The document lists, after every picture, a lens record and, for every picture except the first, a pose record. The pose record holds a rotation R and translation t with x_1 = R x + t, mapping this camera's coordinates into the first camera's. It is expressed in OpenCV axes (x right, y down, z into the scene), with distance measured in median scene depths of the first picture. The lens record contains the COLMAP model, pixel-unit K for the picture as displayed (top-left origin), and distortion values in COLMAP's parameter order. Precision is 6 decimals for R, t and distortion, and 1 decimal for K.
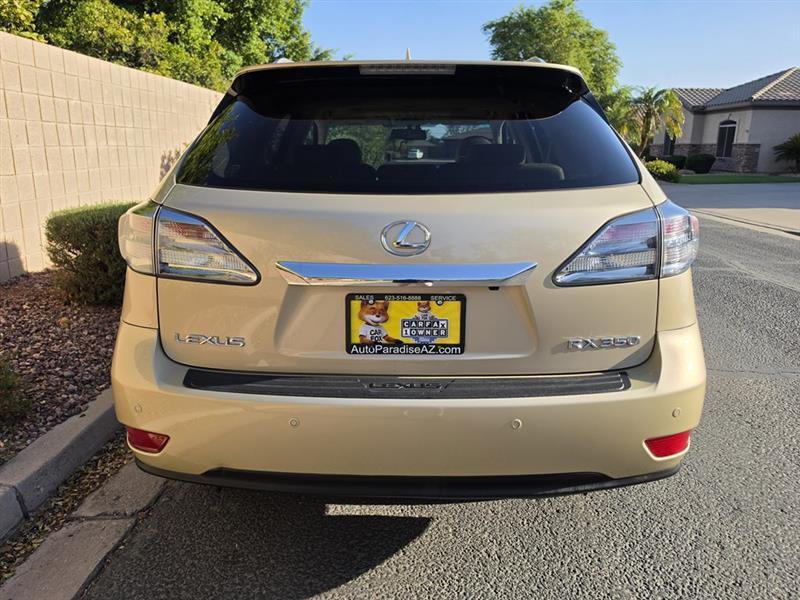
lens RADIAL K [[602.9, 0, 408.5], [0, 602.9, 294.3], [0, 0, 1]] dist [0.008159, -0.005140]
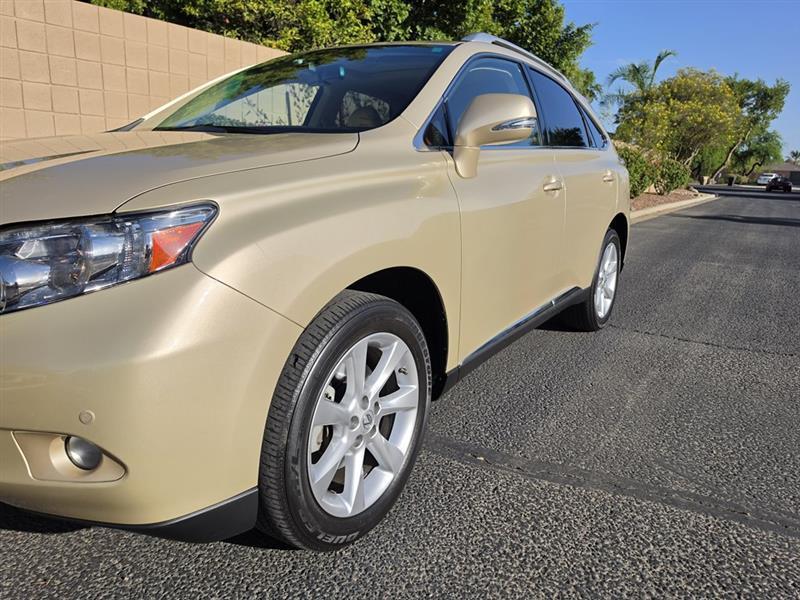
lens RADIAL K [[575.4, 0, 411.1], [0, 575.4, 288.3], [0, 0, 1]] dist [0.024952, -0.029228]
pose [[0.838731, 0.147123, -0.524295, 1.044310], [-0.165163, 0.986187, 0.012519, -0.455421], [0.518894, 0.076094, 0.851445, 2.574625]]
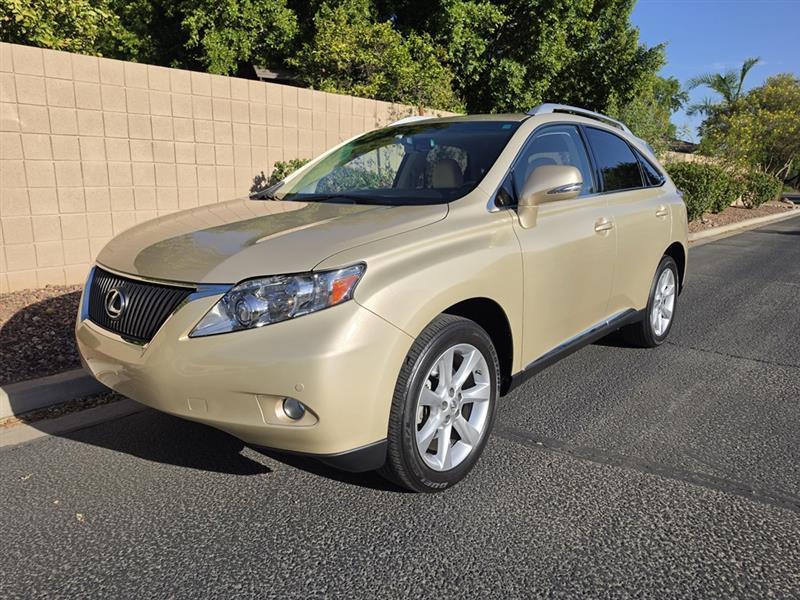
lens RADIAL K [[575.4, 0, 398.8], [0, 575.4, 295.4], [0, 0, 1]] dist [0.024952, -0.029228]
pose [[0.750097, 0.143197, -0.645639, 1.269803], [-0.166703, 0.985692, 0.024943, -0.484986], [0.639973, 0.088921, 0.763235, 2.203175]]
